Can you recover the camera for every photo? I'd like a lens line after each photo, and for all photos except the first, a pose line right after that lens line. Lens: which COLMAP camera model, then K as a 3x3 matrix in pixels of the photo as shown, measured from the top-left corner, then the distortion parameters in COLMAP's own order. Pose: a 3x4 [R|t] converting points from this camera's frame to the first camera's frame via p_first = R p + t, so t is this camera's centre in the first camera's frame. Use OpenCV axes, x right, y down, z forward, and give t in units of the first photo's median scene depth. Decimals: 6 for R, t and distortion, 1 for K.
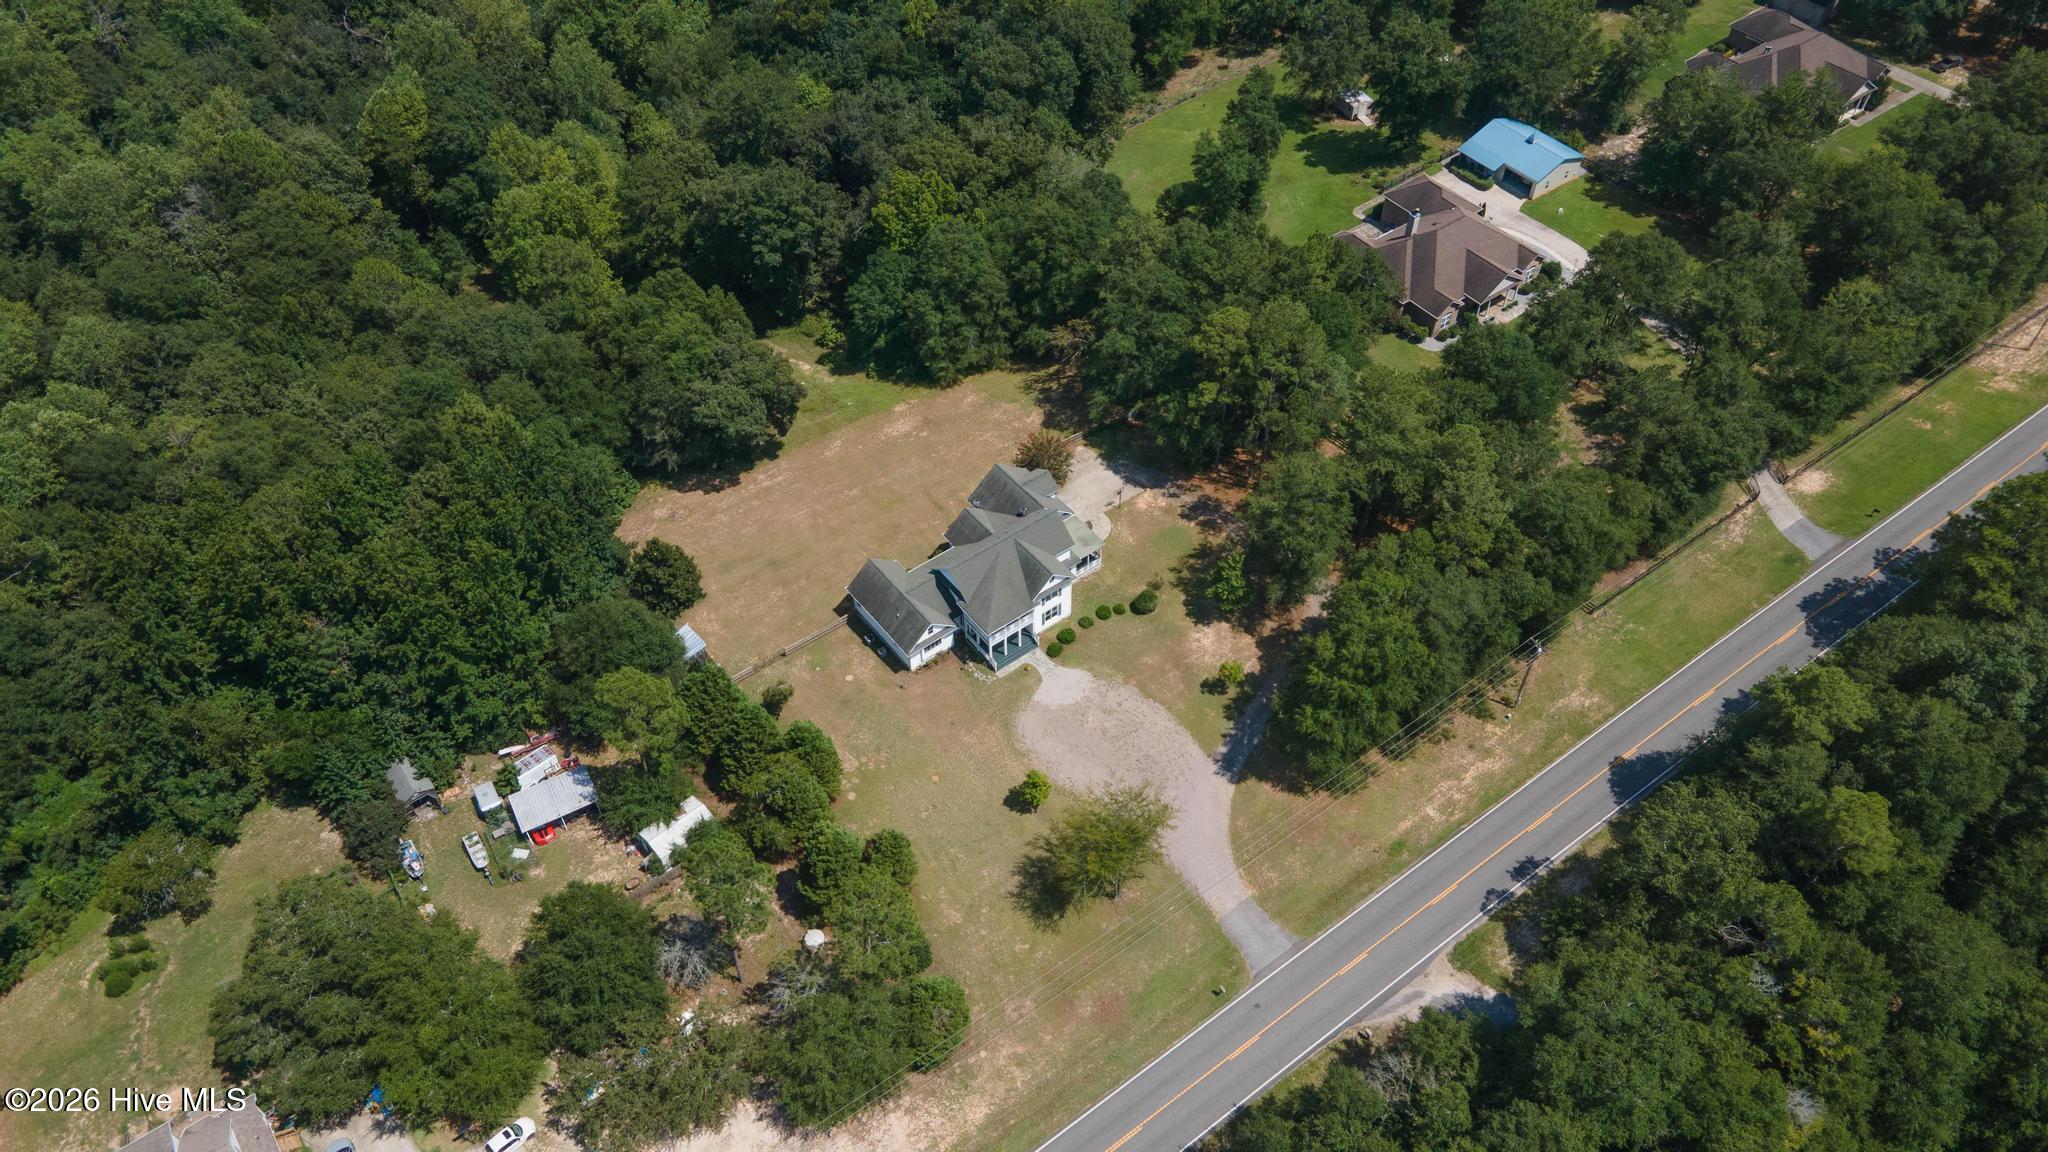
lens RADIAL K [[1502.3, 0, 1024.0], [0, 1502.3, 576.0], [0, 0, 1]] dist [0.027349, 0.036959]
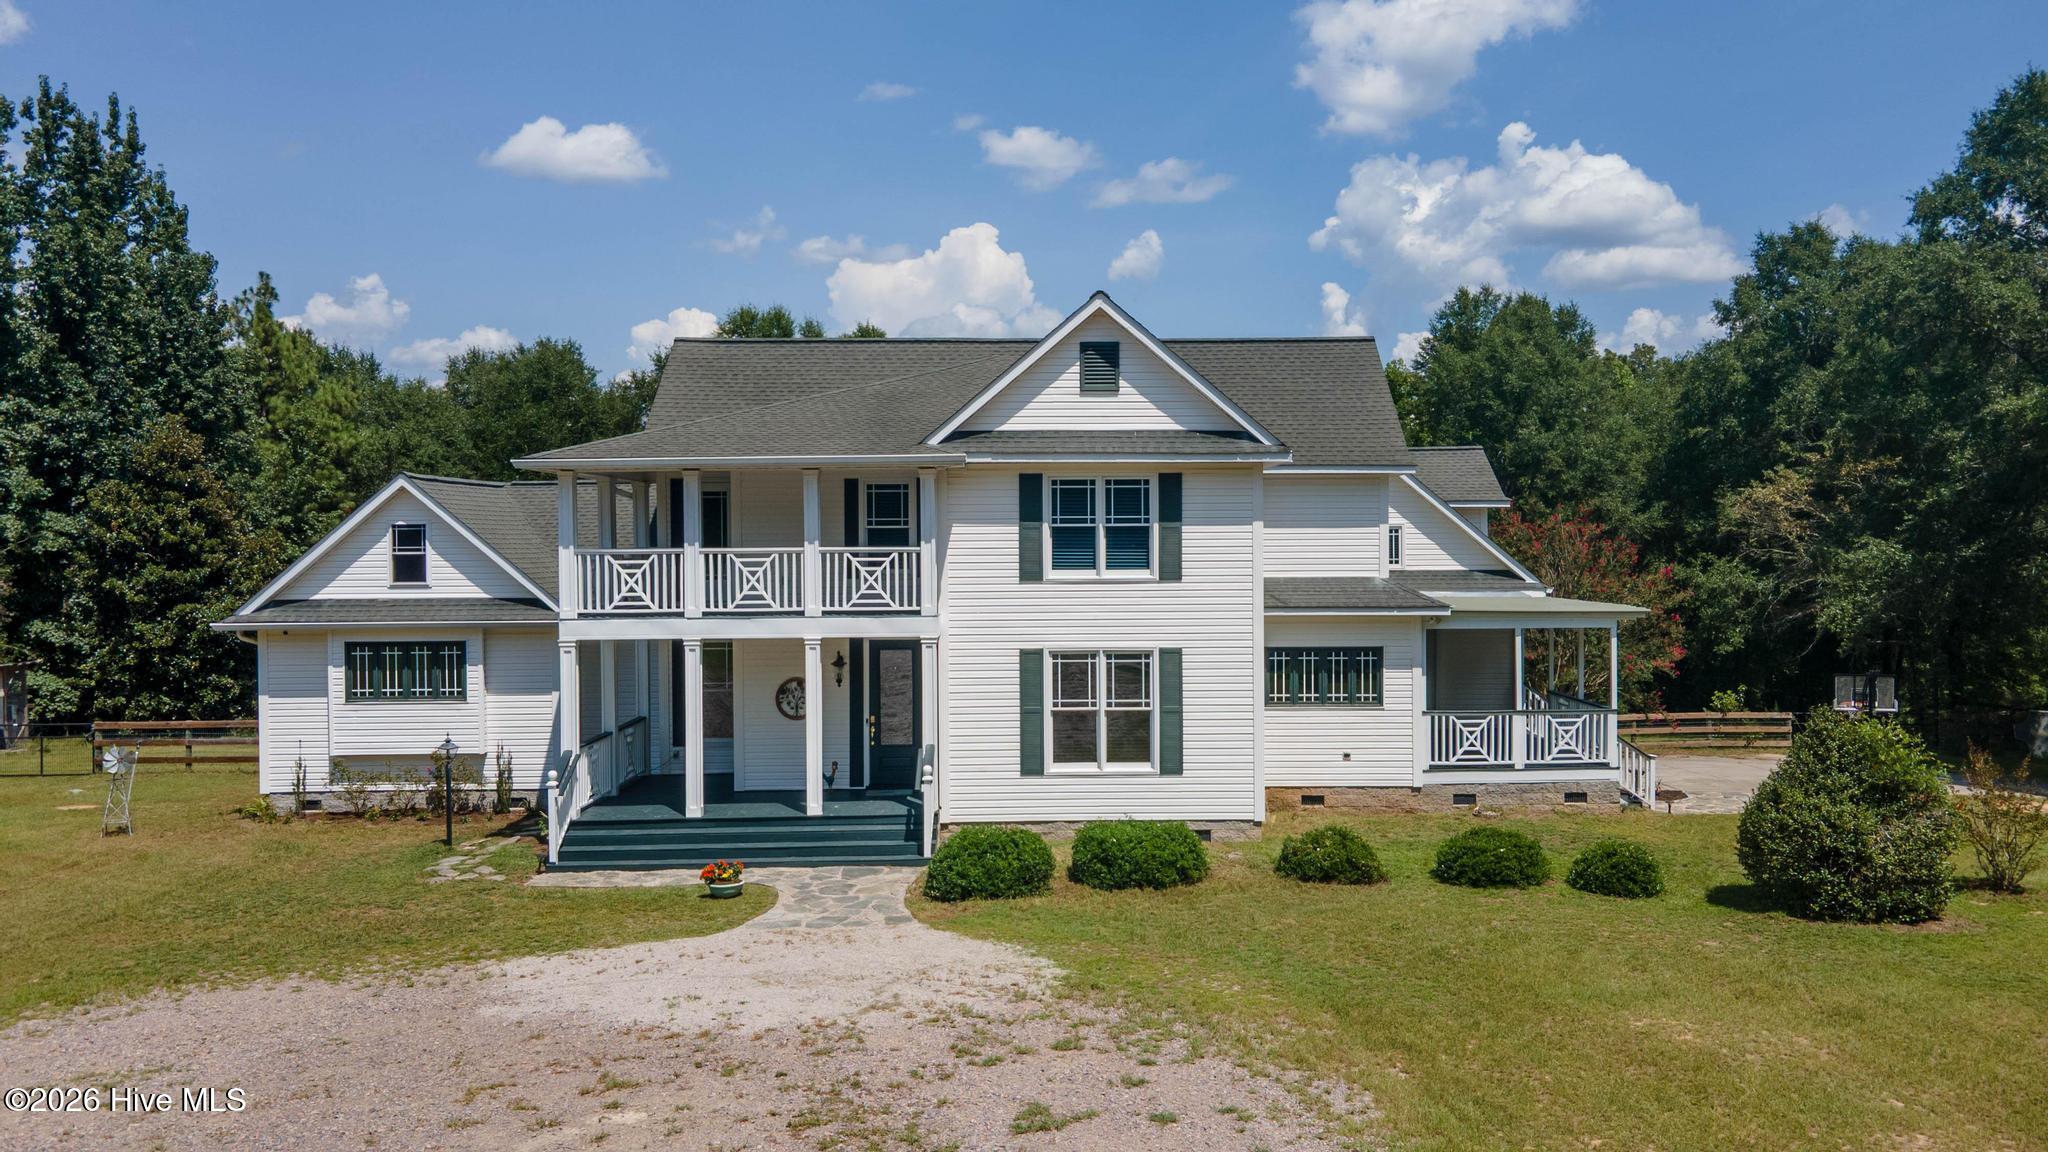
lens RADIAL K [[1552.2, 0, 1072.5], [0, 1552.2, 572.5], [0, 0, 1]] dist [0.041329, 0.000271]
pose [[0.805692, 0.013888, -0.592172, 0.106964], [-0.439980, 0.683372, -0.582597, 0.106864], [0.396583, 0.729938, 0.556698, 0.889838]]
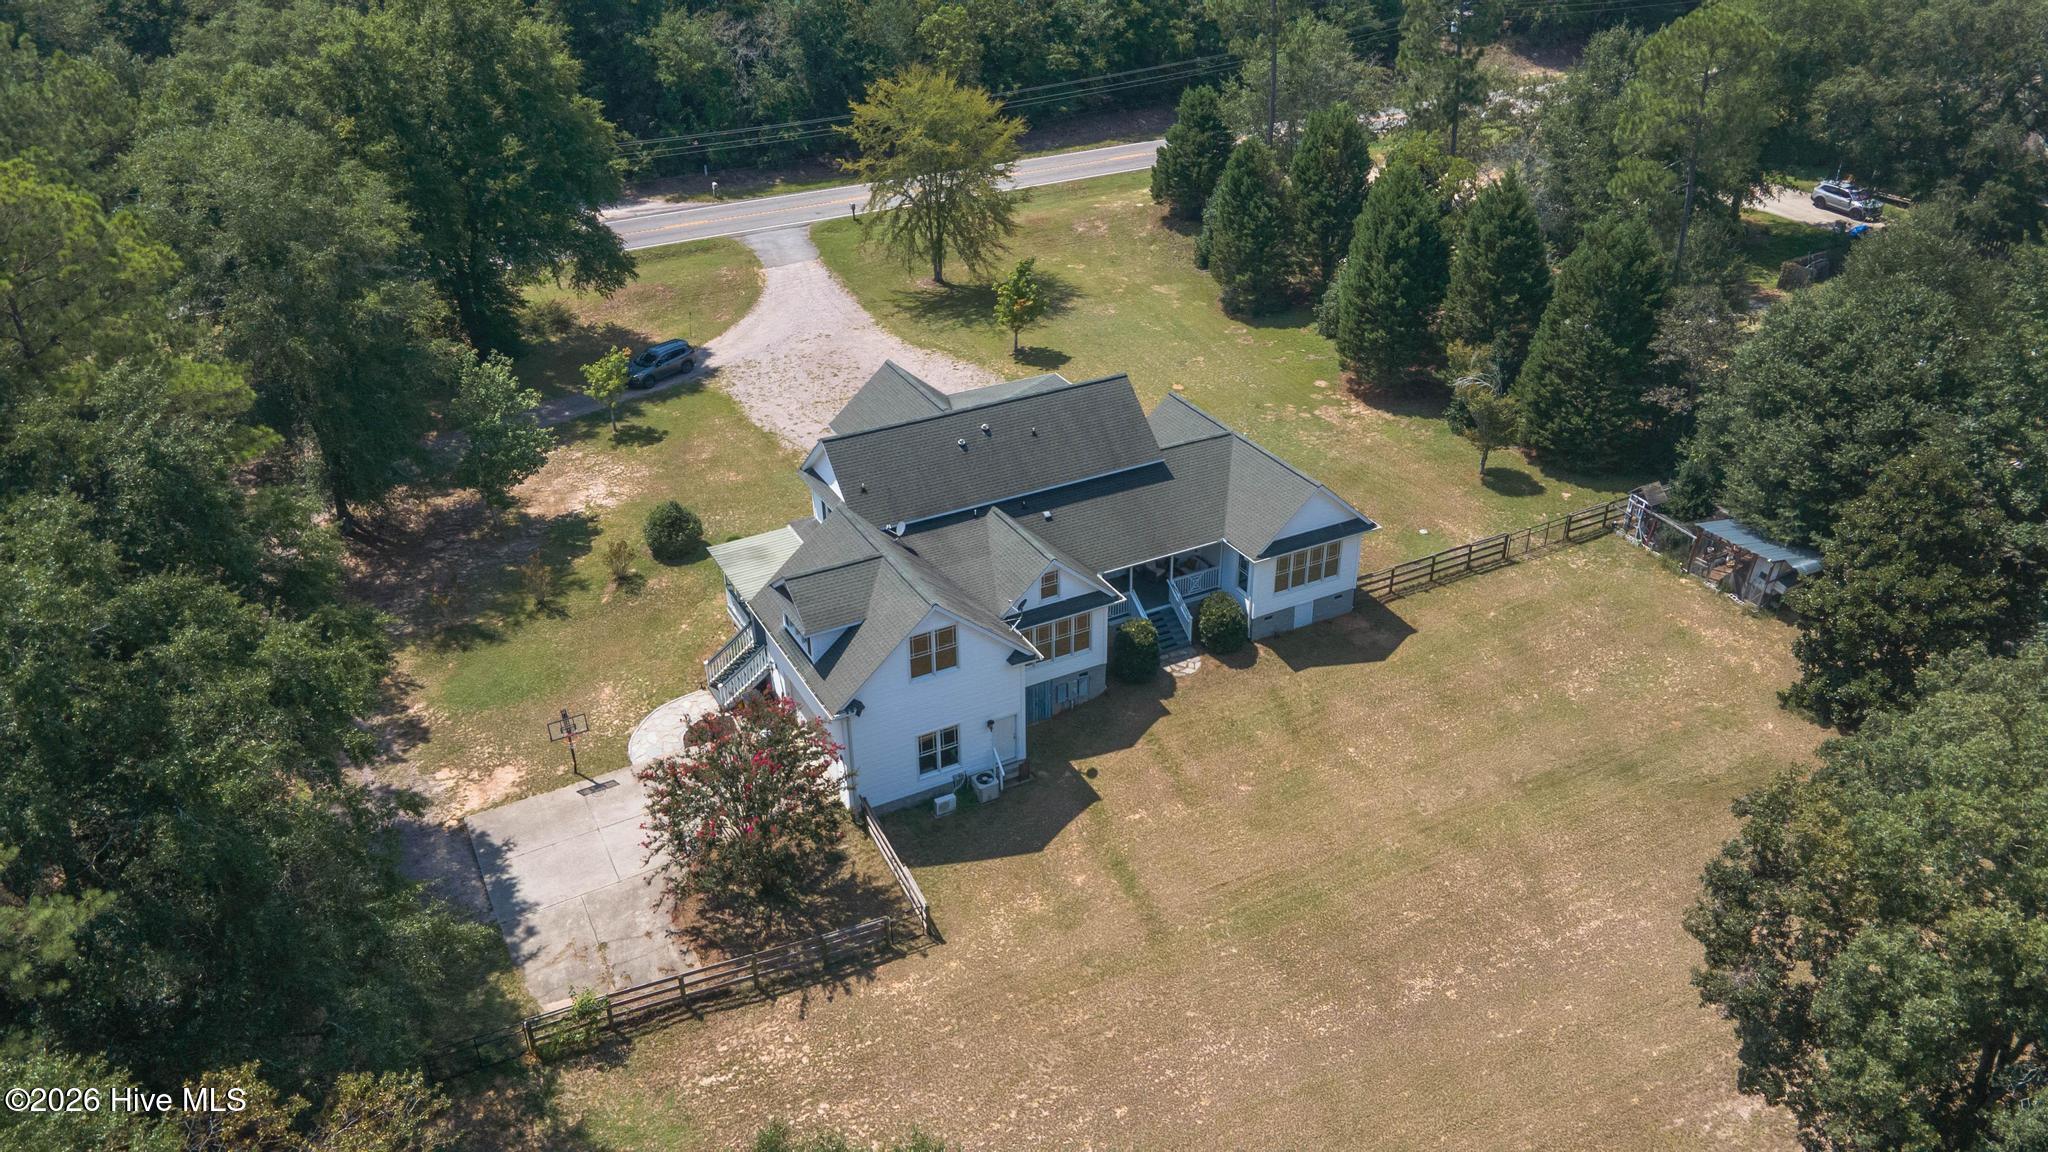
lens RADIAL K [[1502.3, 0, 1024.0], [0, 1502.3, 576.0], [0, 0, 1]] dist [0.027349, 0.036959]
pose [[-0.985020, -0.076080, 0.154750, -0.086505], [0.136198, 0.207165, 0.968779, -0.389479], [-0.105763, 0.975343, -0.193699, 1.088812]]
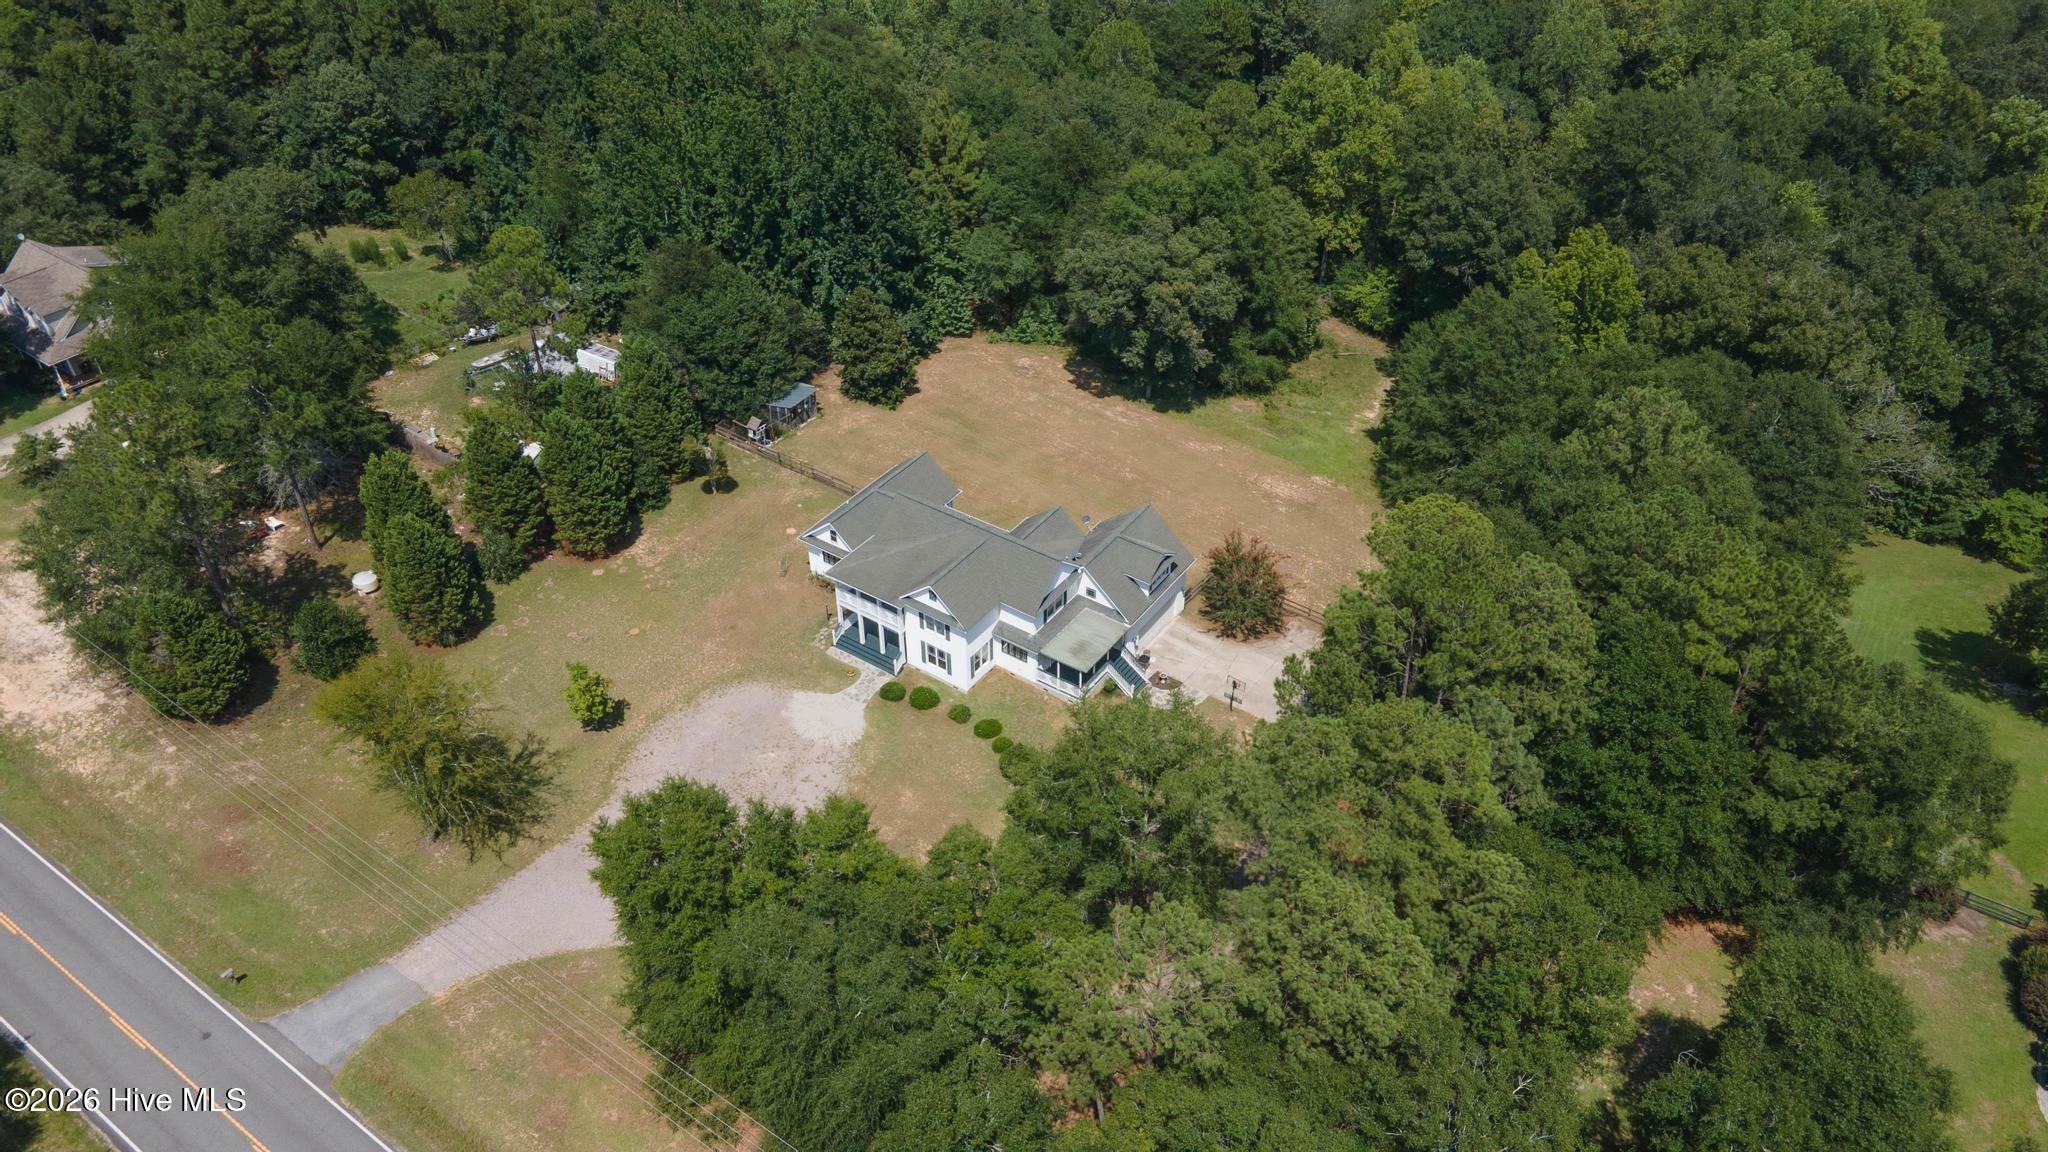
lens RADIAL K [[1502.3, 0, 1024.0], [0, 1502.3, 576.0], [0, 0, 1]] dist [0.027349, 0.036959]
pose [[0.301977, 0.595324, -0.744580, 0.486592], [-0.709392, 0.662089, 0.241663, -0.179927], [0.636845, 0.455223, 0.622254, 0.595545]]
